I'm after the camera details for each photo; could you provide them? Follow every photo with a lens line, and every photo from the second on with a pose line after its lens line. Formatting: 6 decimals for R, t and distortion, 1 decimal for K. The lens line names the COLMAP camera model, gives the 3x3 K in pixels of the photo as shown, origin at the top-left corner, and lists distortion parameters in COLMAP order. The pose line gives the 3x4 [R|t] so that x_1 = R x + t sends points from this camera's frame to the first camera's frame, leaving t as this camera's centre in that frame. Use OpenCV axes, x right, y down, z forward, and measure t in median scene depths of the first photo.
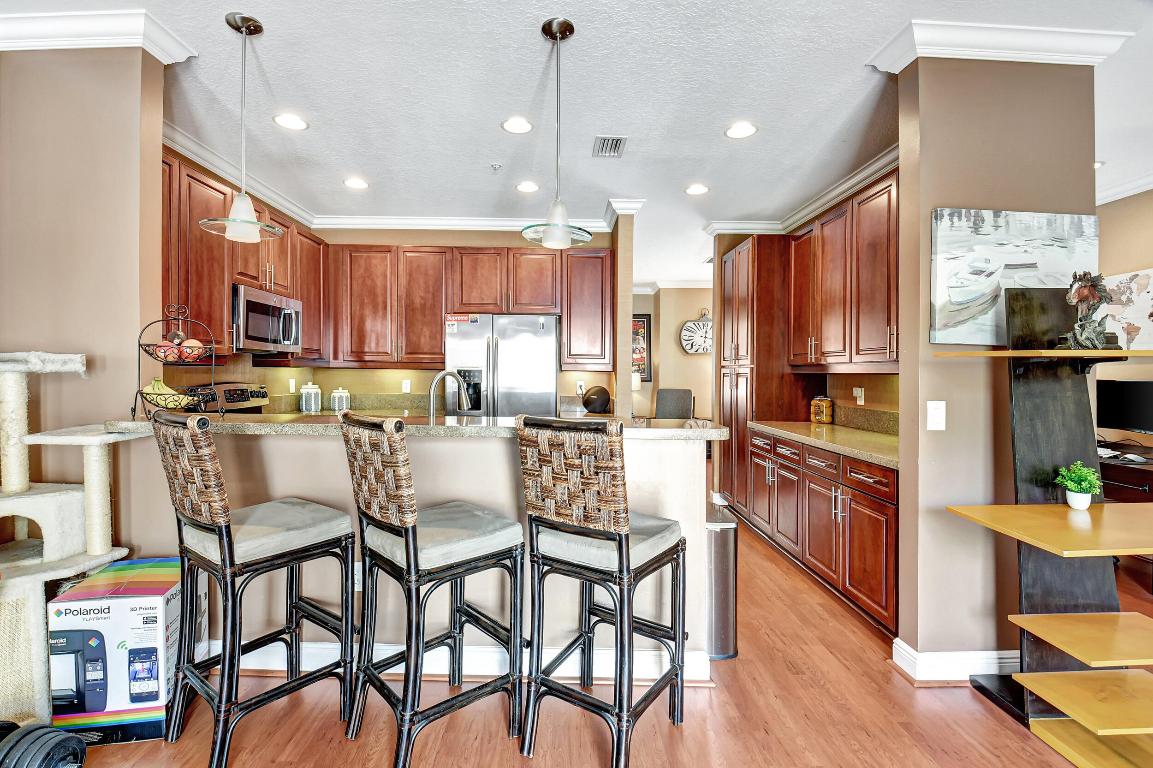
lens RADIAL K [[513.7, 0, 576.5], [0, 513.7, 384.0], [0, 0, 1]] dist [-0.026987, -0.000343]
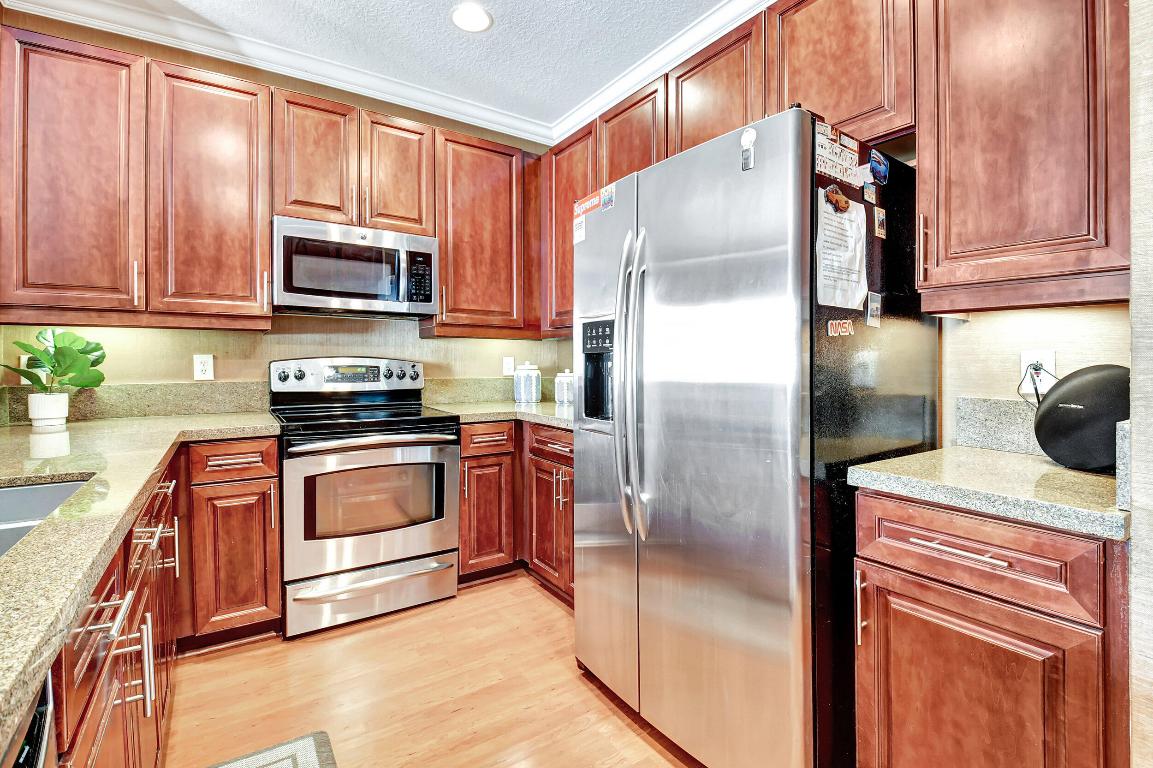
lens RADIAL K [[521.9, 0, 557.3], [0, 521.9, 363.6], [0, 0, 1]] dist [0.031440, 0.000120]
pose [[0.515321, -0.000103, -0.856997, 0.274220], [-0.018773, 0.999759, -0.011408, 0.019250], [0.856792, 0.021967, 0.515195, 1.509950]]
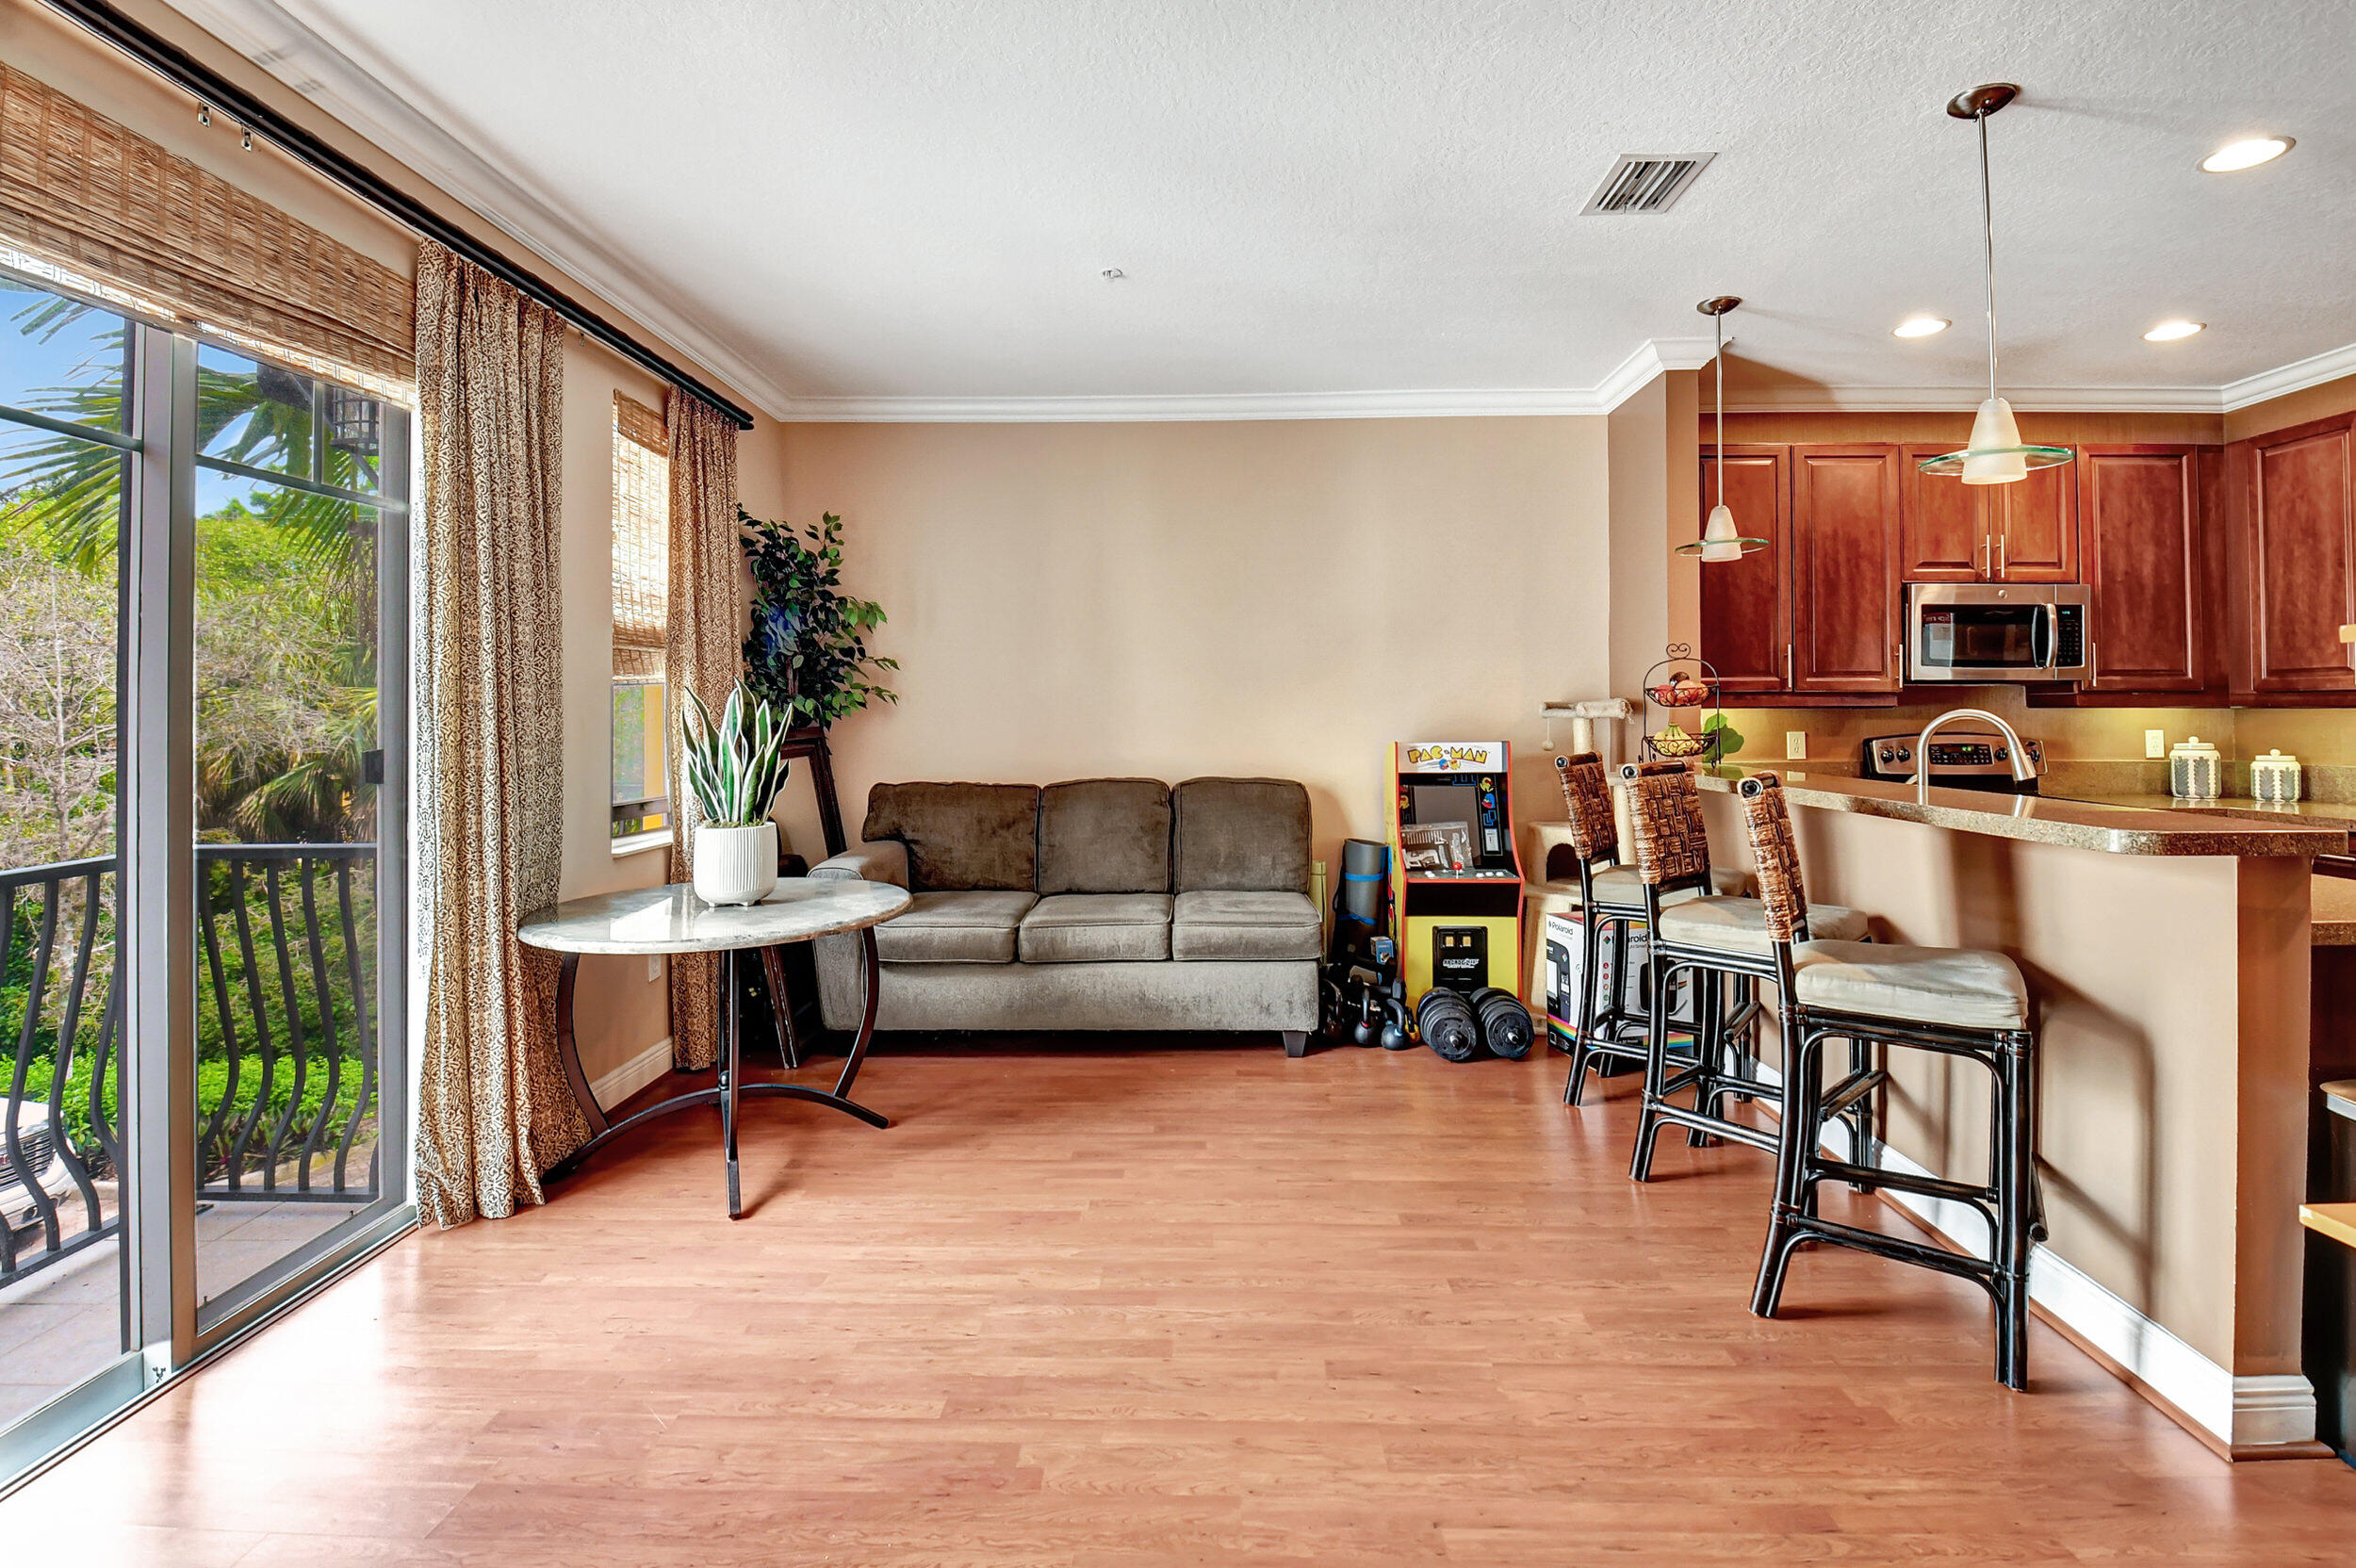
lens RADIAL K [[1095.7, 0, 1182.9], [0, 1095.7, 694.1], [0, 0, 1]] dist [-0.030665, -0.000171]
pose [[-0.049232, -0.026016, -0.998449, 1.224790], [-0.019873, 0.999488, -0.025063, 0.001849], [0.998590, 0.018608, -0.049723, 0.198297]]
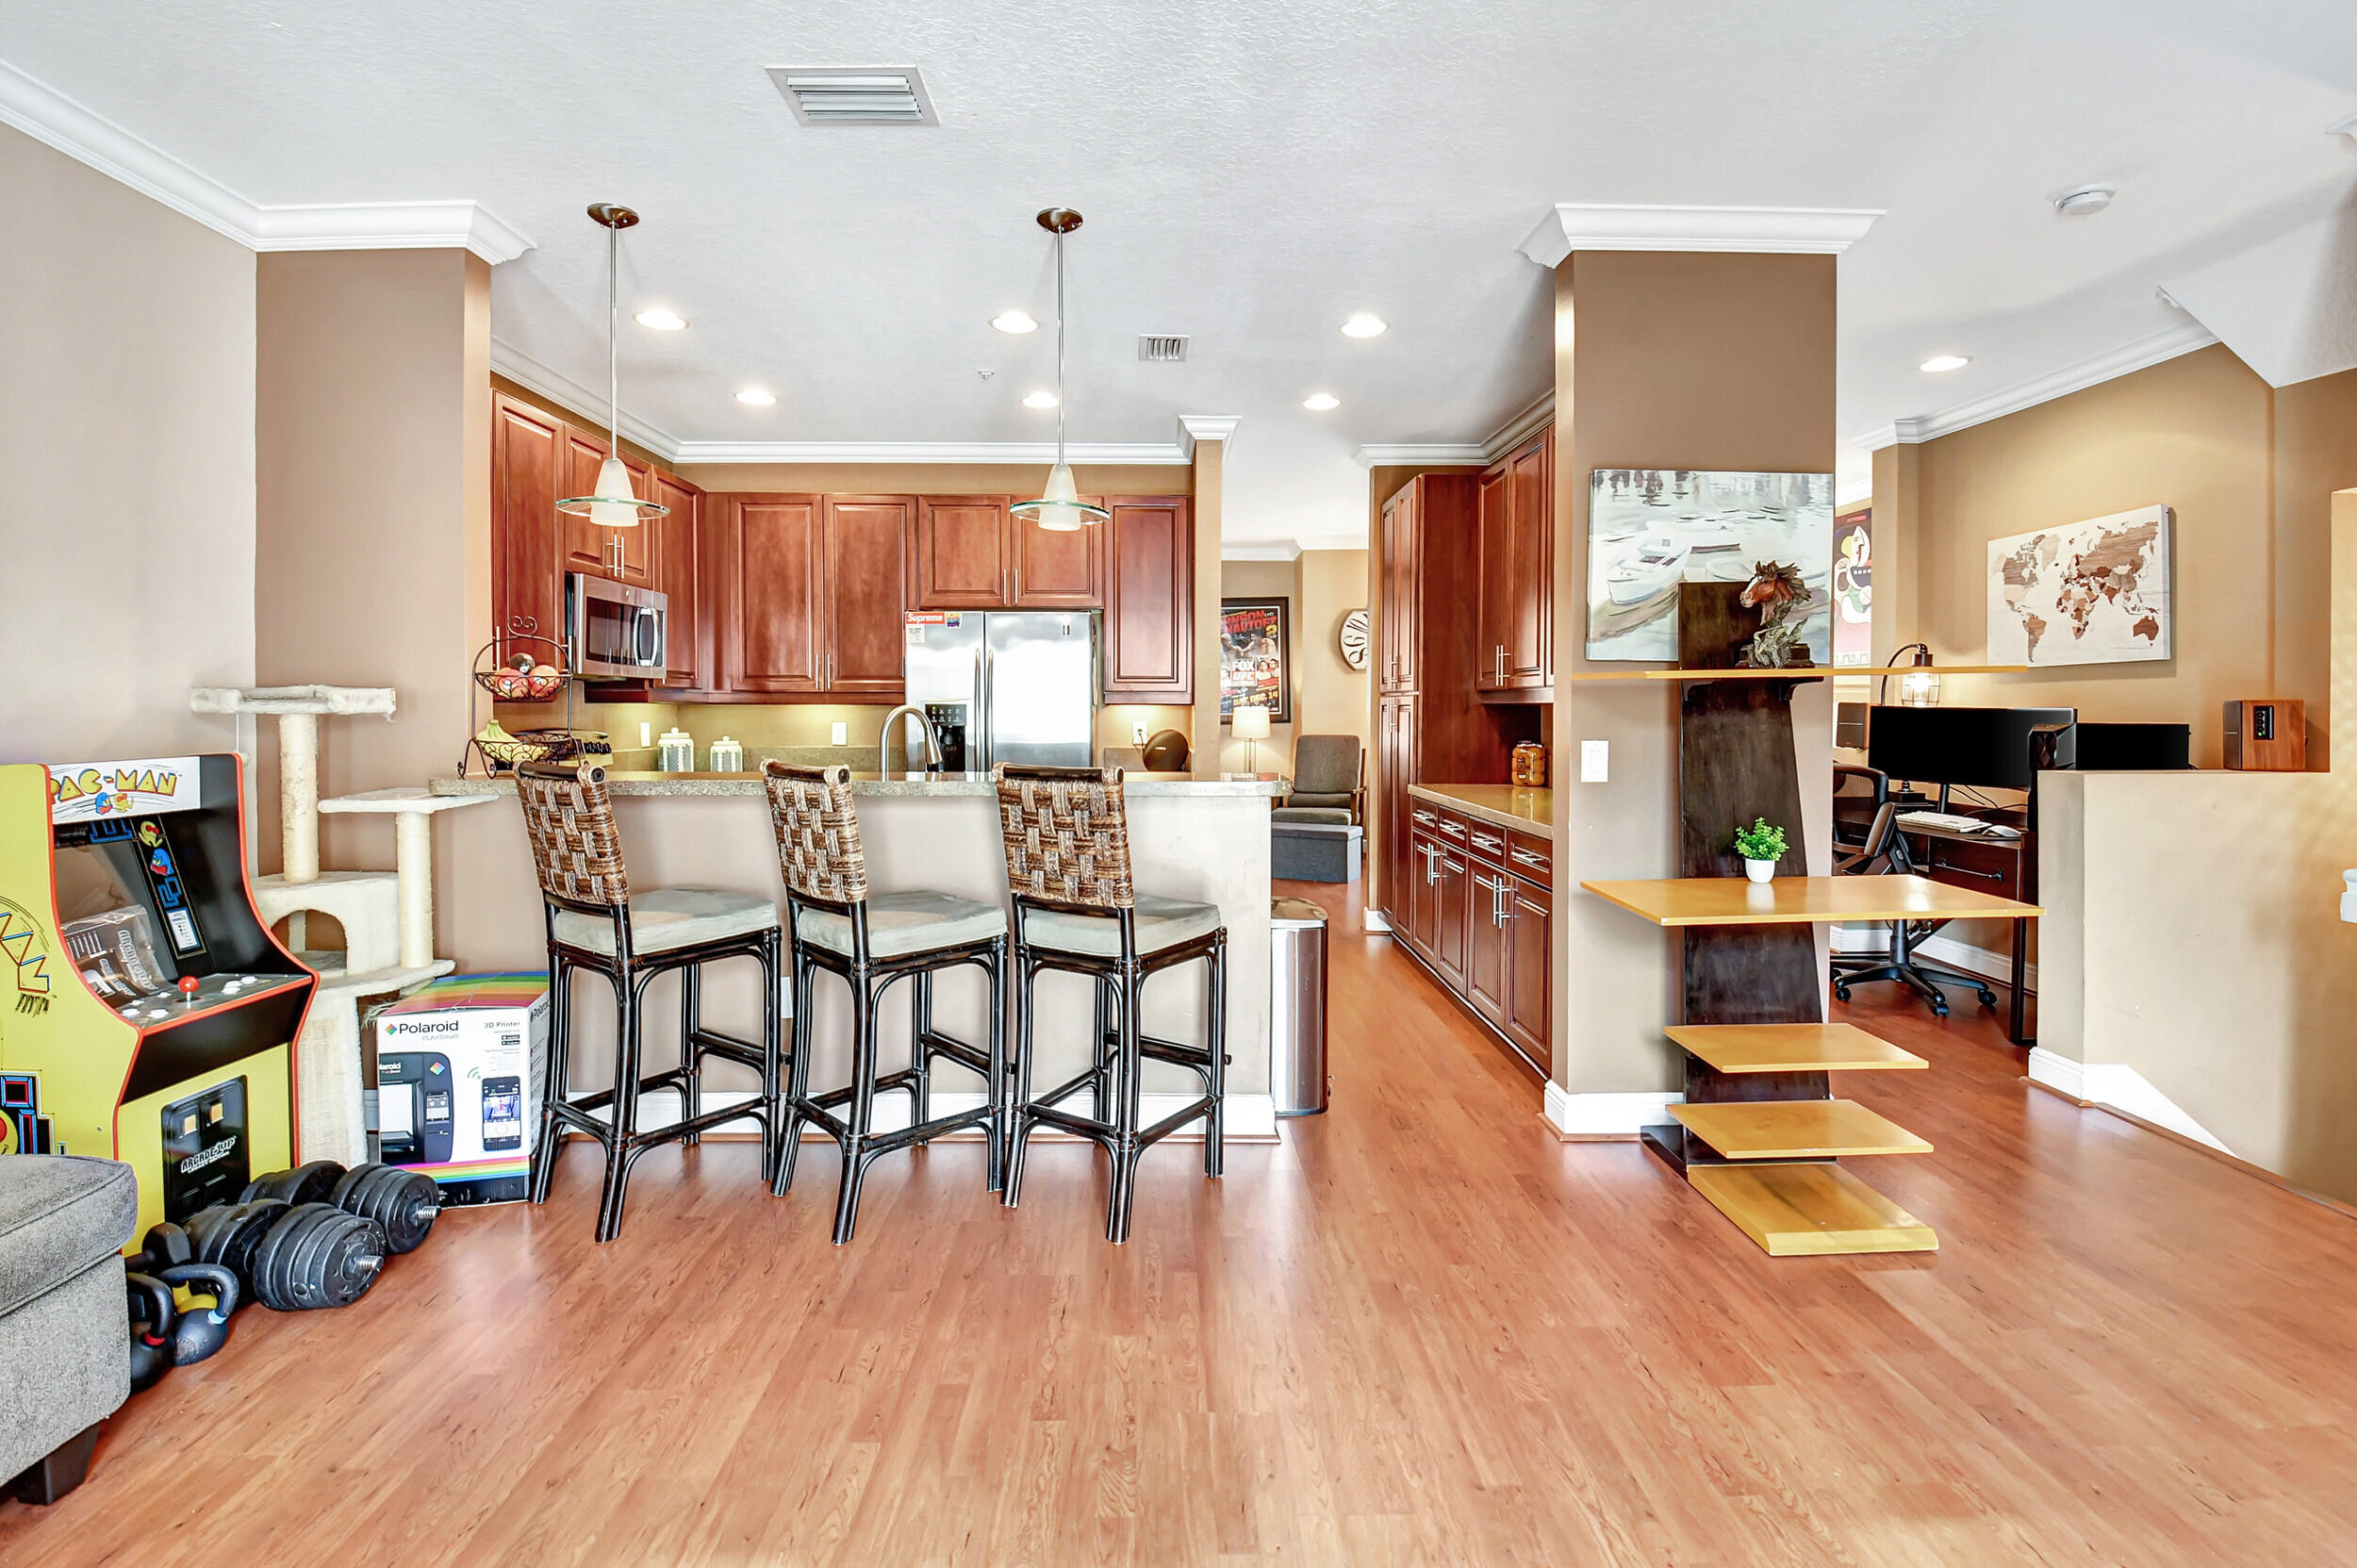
lens RADIAL K [[1061.6, 0, 1186.9], [0, 1061.6, 713.6], [0, 0, 1]] dist [-0.019525, 0.000025]
pose [[0.999935, -0.010533, 0.004441, 0.134537], [0.010604, 0.999810, -0.016344, 0.012973], [-0.004268, 0.016390, 0.999857, -0.483822]]
